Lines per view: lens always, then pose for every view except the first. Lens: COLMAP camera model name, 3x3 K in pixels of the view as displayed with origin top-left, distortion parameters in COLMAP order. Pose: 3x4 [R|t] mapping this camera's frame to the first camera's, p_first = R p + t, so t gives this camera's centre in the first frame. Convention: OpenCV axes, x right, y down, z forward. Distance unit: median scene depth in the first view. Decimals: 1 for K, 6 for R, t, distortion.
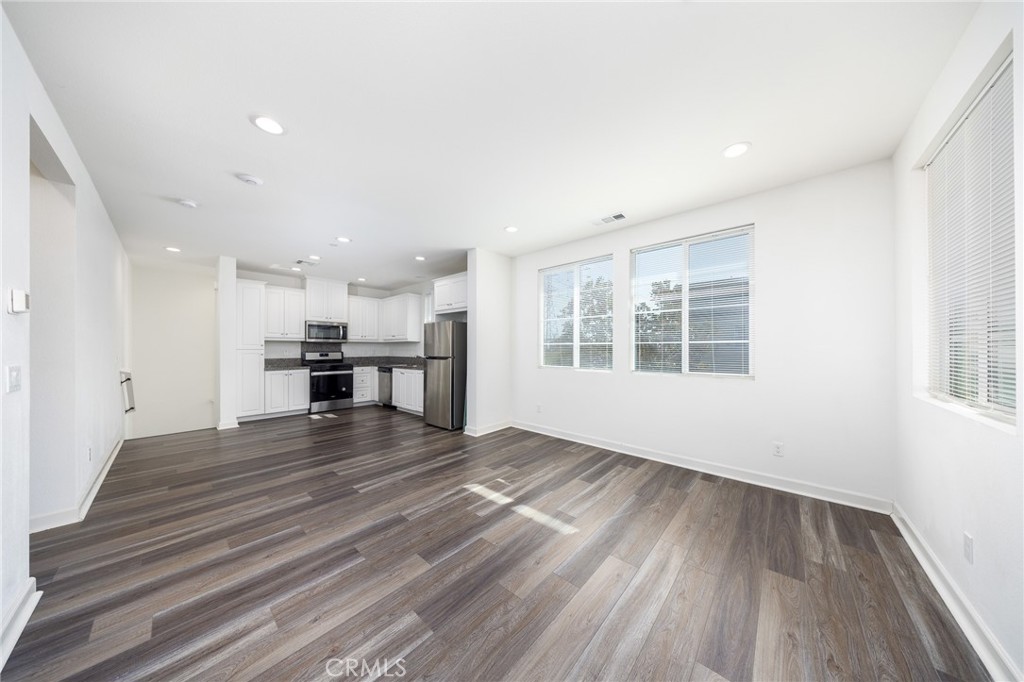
lens RADIAL K [[303.8, 0, 511.9], [0, 303.8, 348.7], [0, 0, 1]] dist [-0.006767, -0.000011]
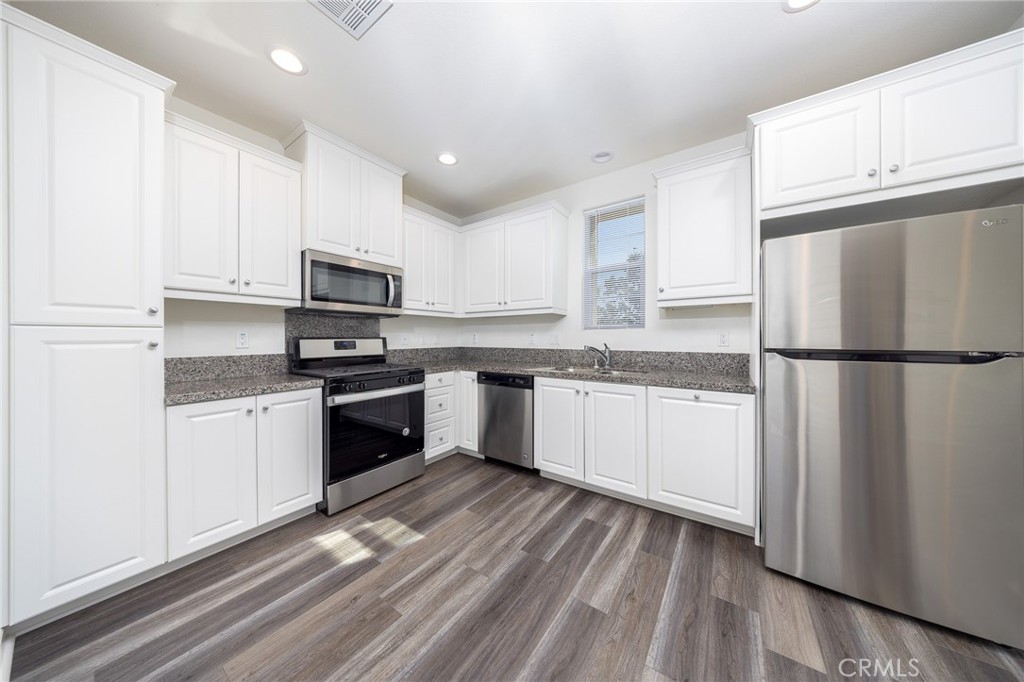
lens RADIAL K [[310.7, 0, 525.8], [0, 310.7, 338.9], [0, 0, 1]] dist [-0.000911, -0.000063]
pose [[0.991727, -0.002749, 0.128337, -0.465551], [0.001396, 0.999943, 0.010631, 0.008710], [-0.128358, -0.010364, 0.991674, 0.598579]]
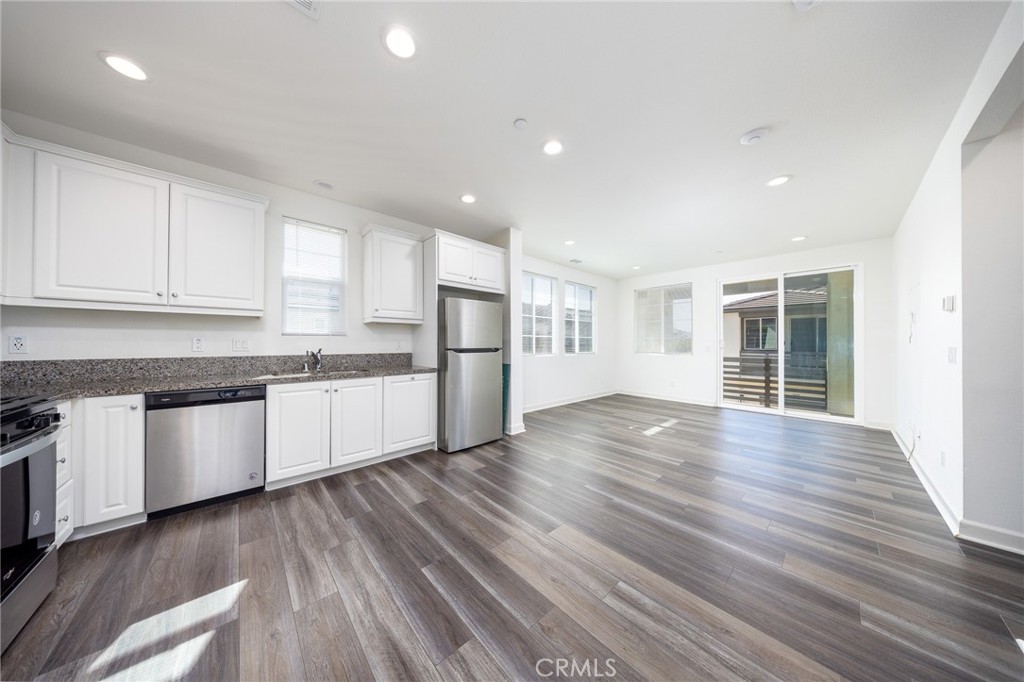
lens RADIAL K [[301.3, 0, 512.0], [0, 301.3, 341.0], [0, 0, 1]] dist [0.005525, 0.000002]
pose [[0.105615, 0.006502, 0.994386, -0.746319], [-0.004853, 0.999970, -0.006023, 0.009185], [-0.994395, -0.004190, 0.105643, 0.663044]]
